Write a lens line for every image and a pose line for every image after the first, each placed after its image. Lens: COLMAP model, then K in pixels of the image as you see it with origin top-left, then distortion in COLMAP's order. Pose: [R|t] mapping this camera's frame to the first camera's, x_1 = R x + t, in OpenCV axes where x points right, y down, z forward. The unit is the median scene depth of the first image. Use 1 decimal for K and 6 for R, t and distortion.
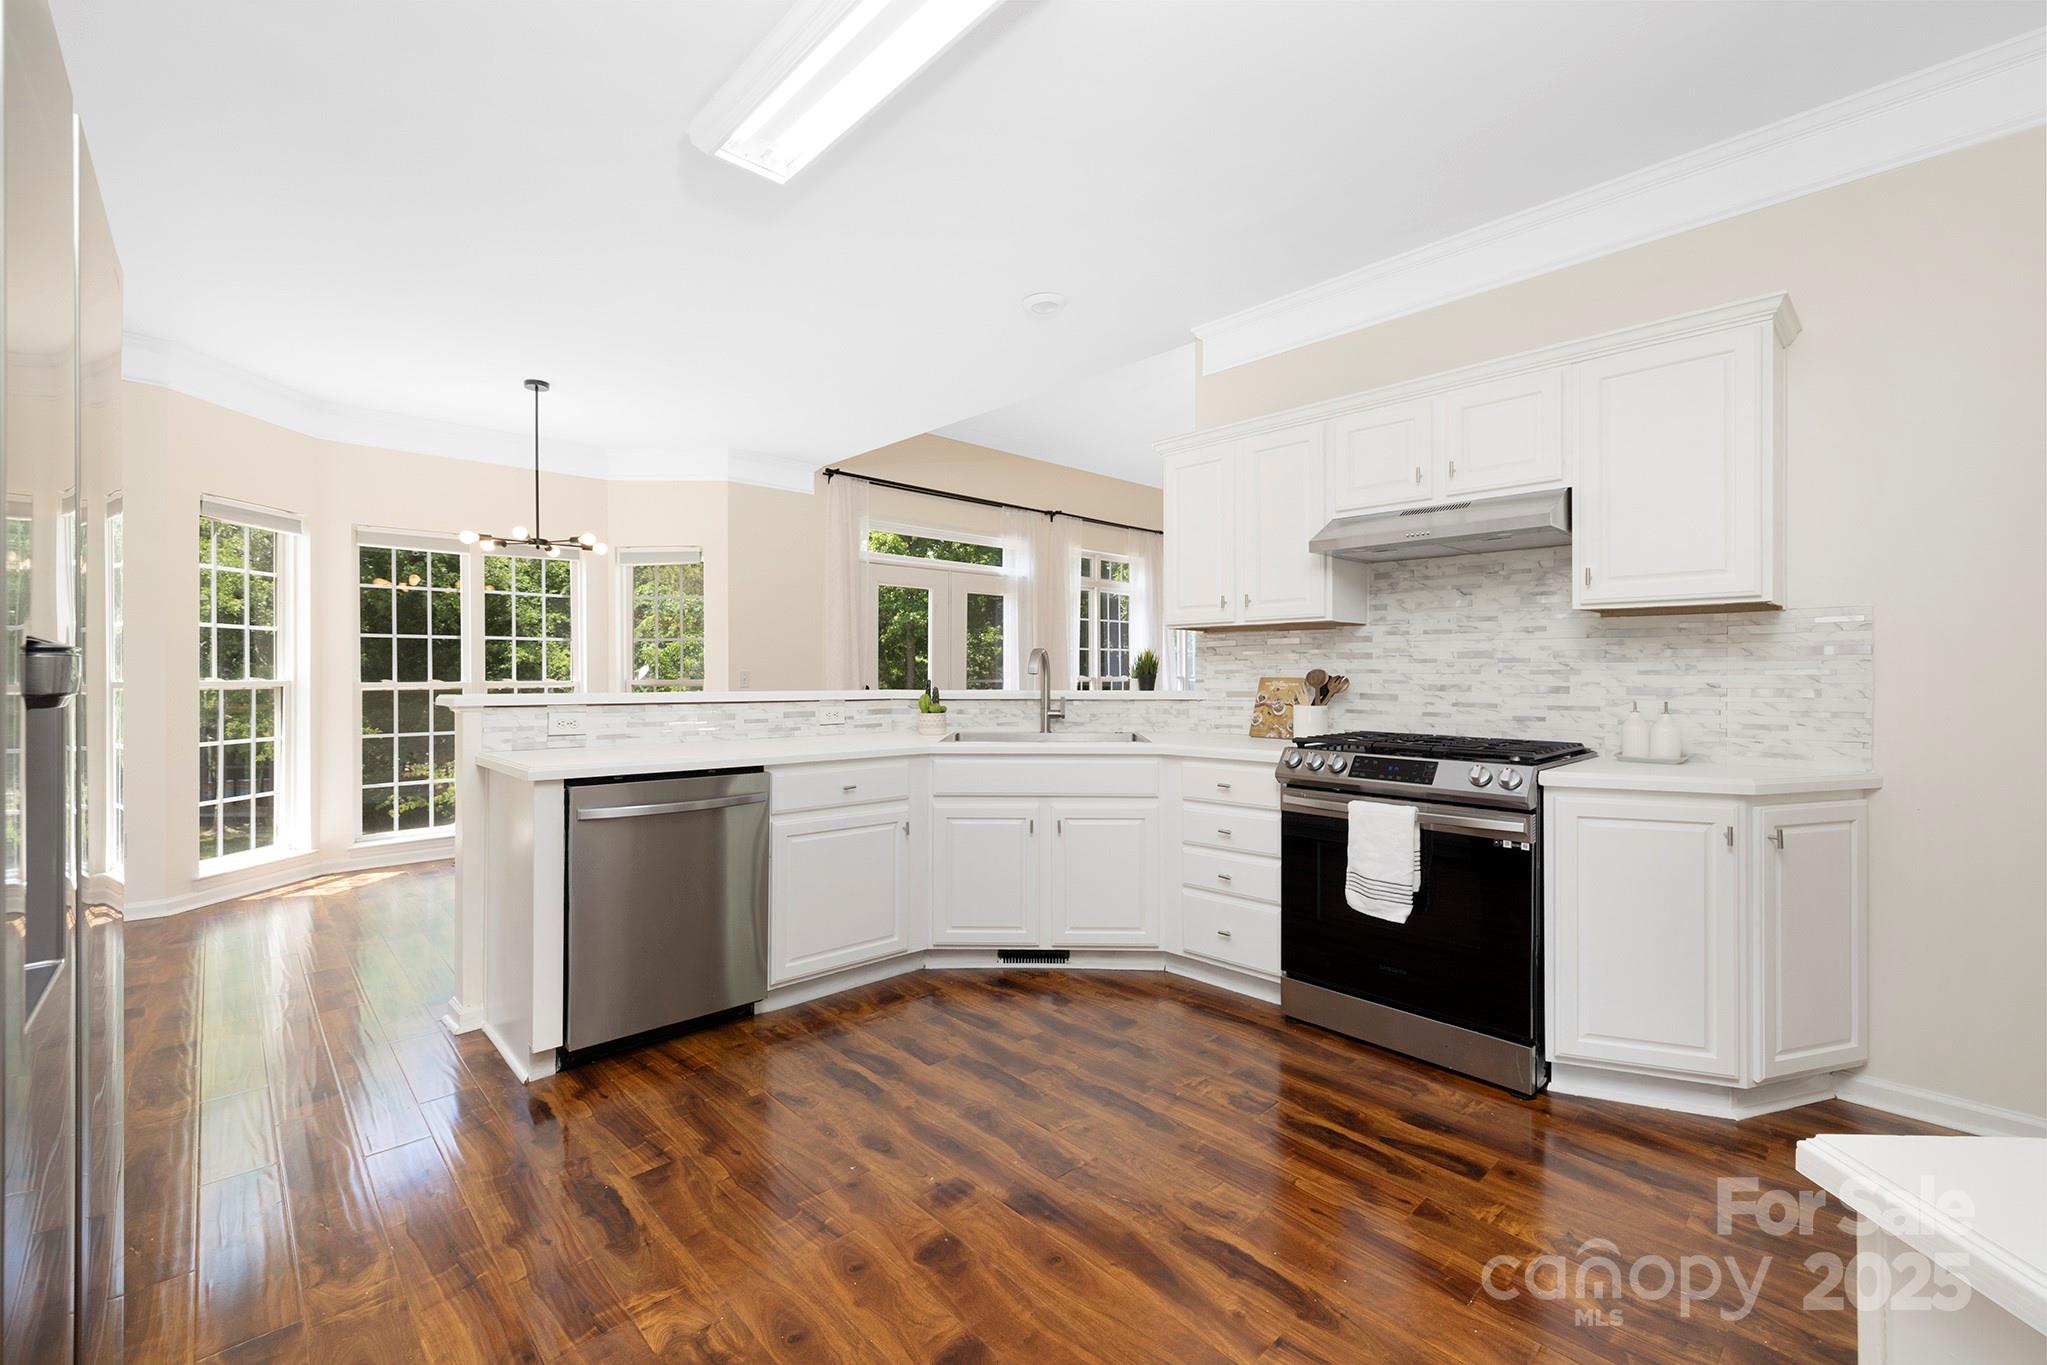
lens RADIAL K [[863.9, 0, 1016.7], [0, 863.9, 679.6], [0, 0, 1]] dist [-0.002294, 0.000061]
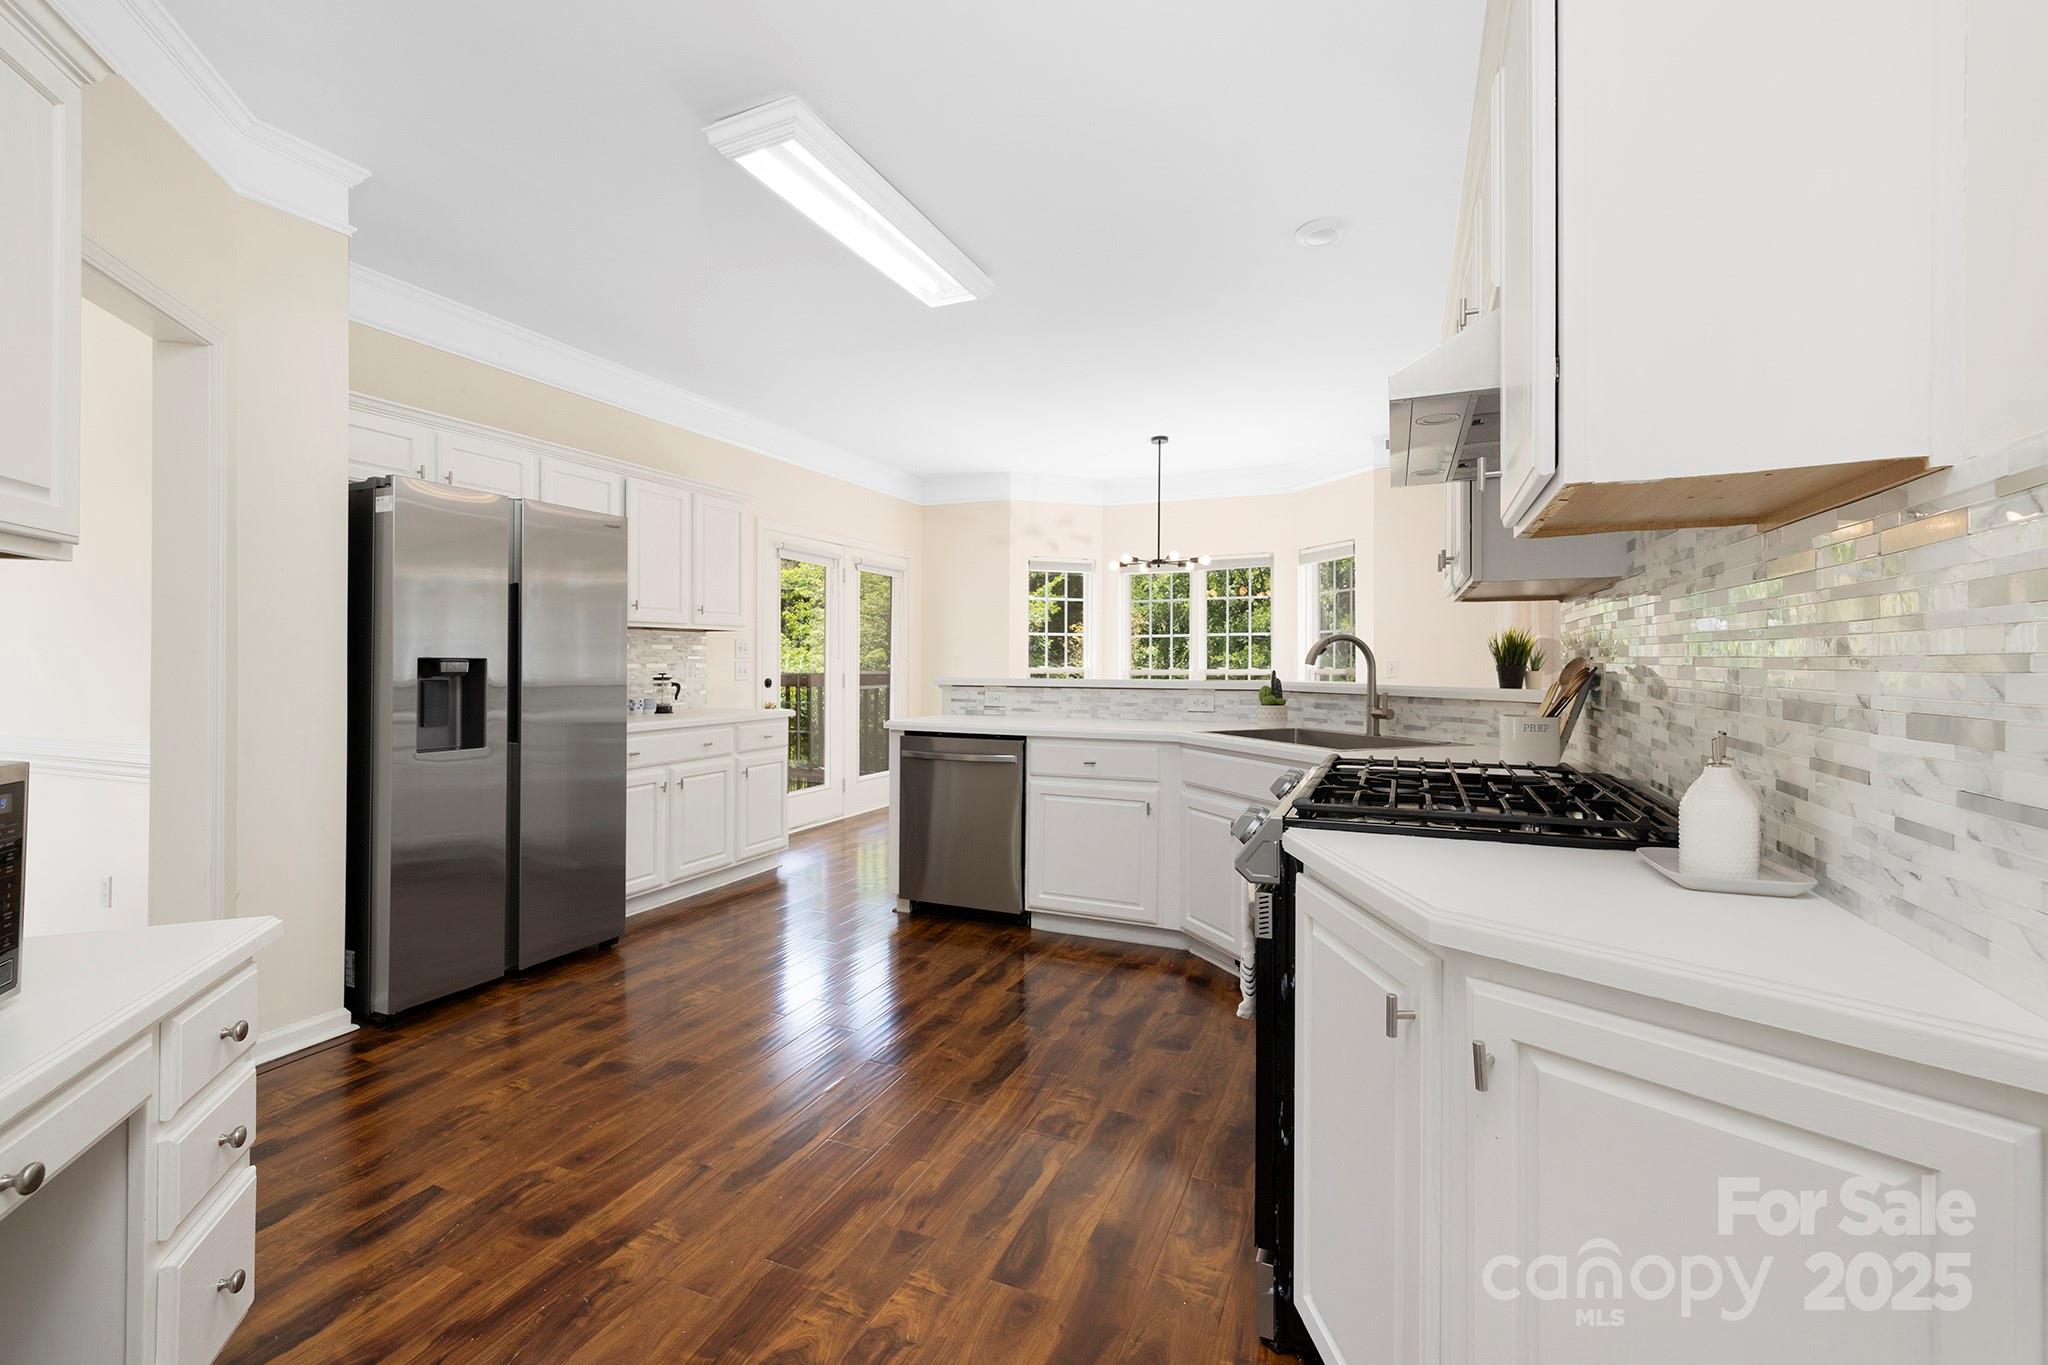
lens RADIAL K [[864.3, 0, 1014.6], [0, 864.3, 684.1], [0, 0, 1]] dist [-0.002294, 0.000061]
pose [[0.392080, 0.020717, -0.919698, 0.836904], [-0.004720, 0.999779, 0.020508, -0.004196], [0.919919, -0.003700, 0.392091, 0.450950]]
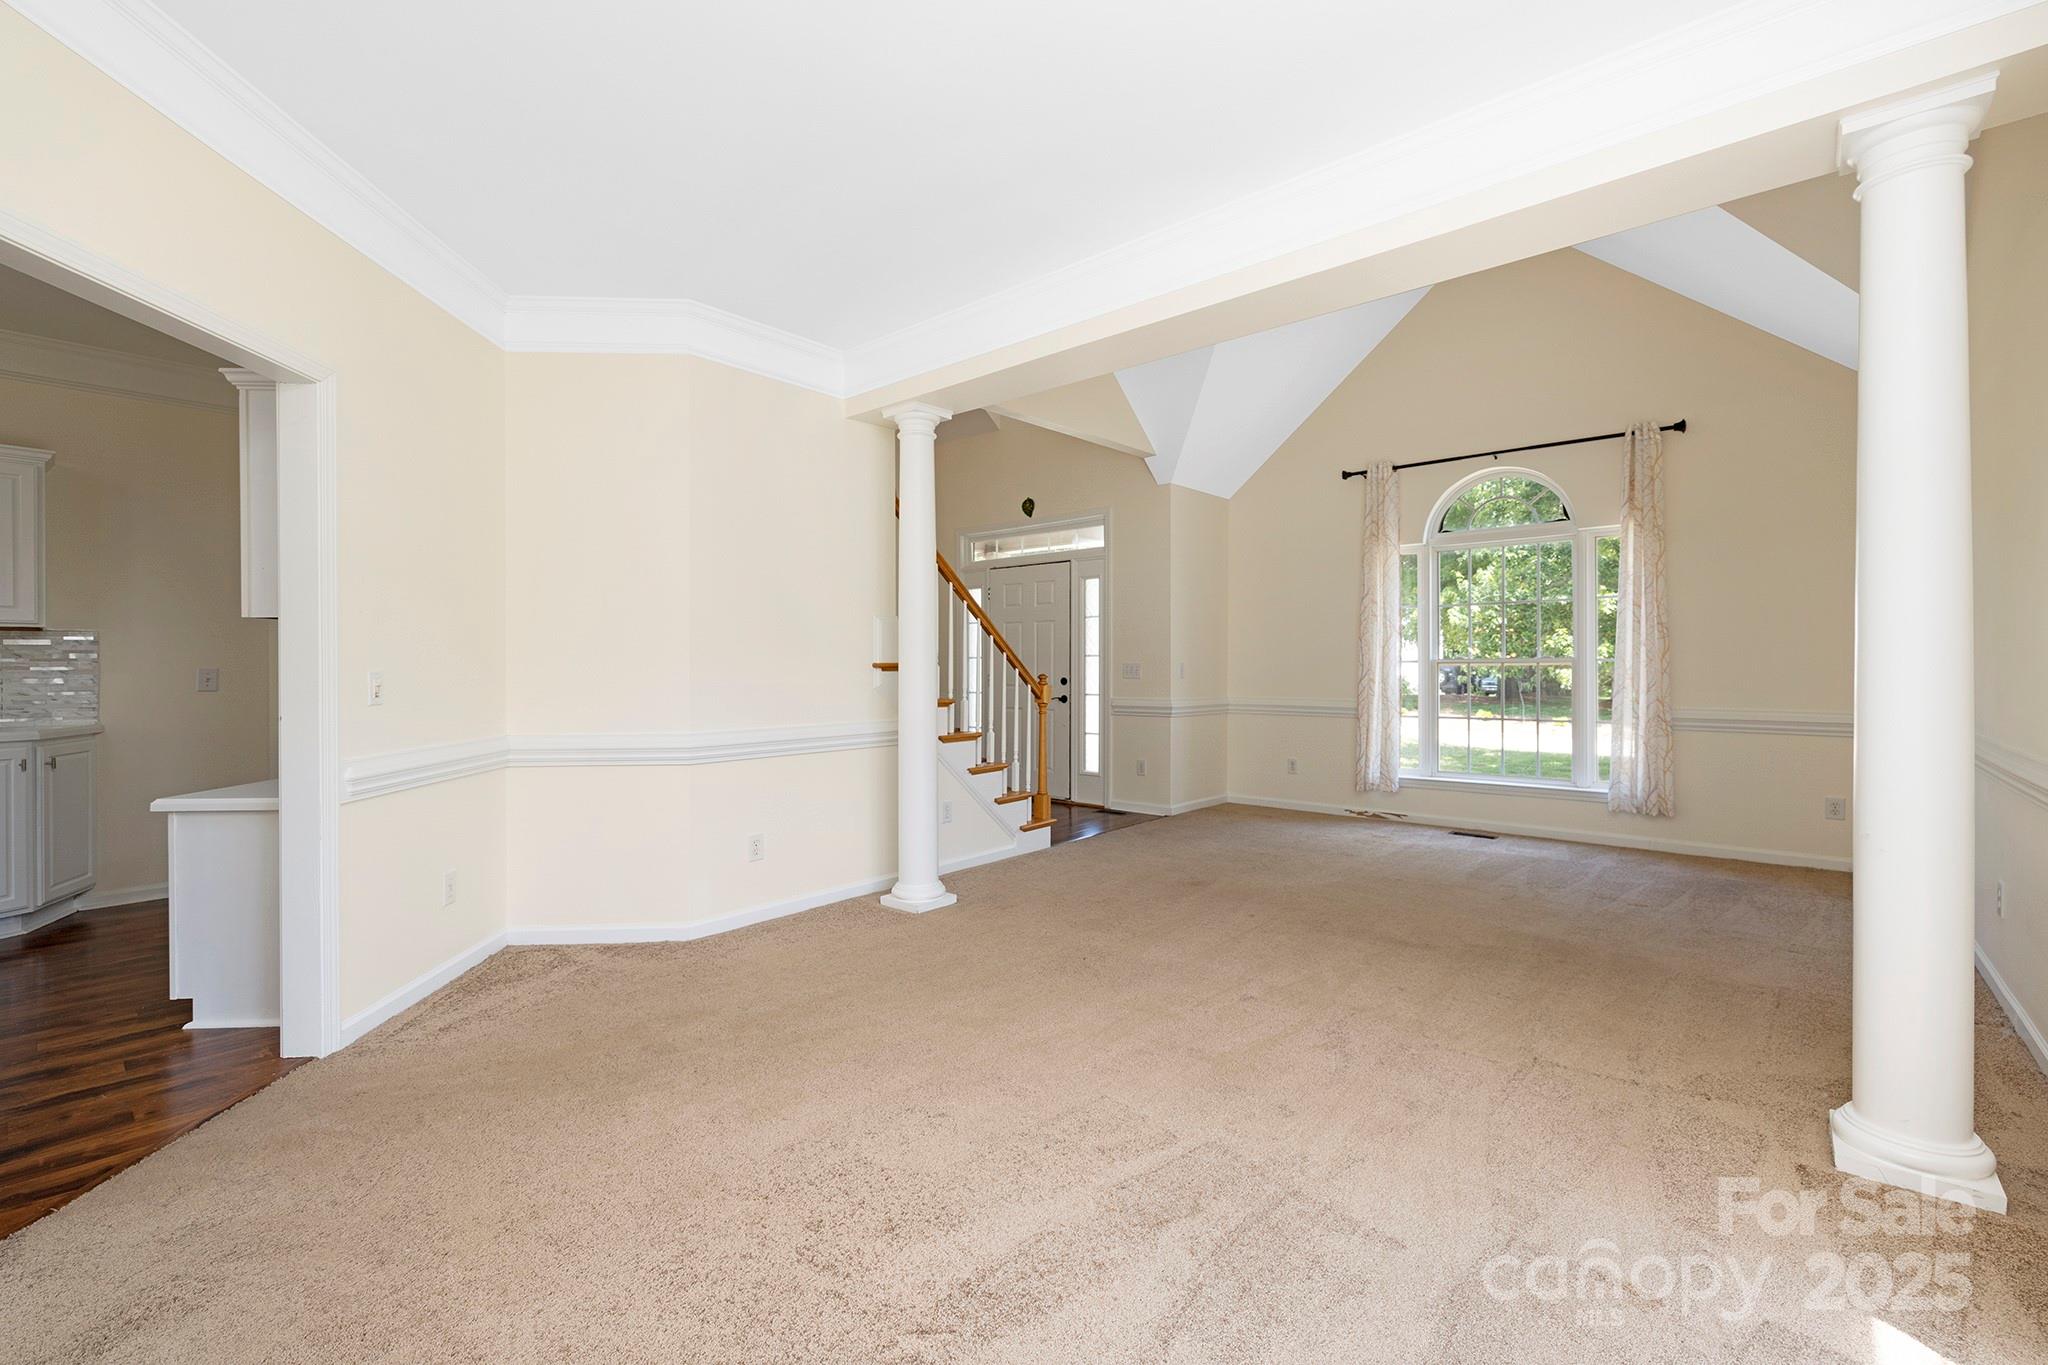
lens RADIAL K [[864.3, 0, 1020.0], [0, 864.3, 676.6], [0, 0, 1]] dist [-0.002294, 0.000061]
pose [[-0.093090, -0.006591, 0.995636, -0.566791], [0.002238, 0.999974, 0.006829, -0.000023], [-0.995655, 0.002864, -0.093073, -0.434382]]
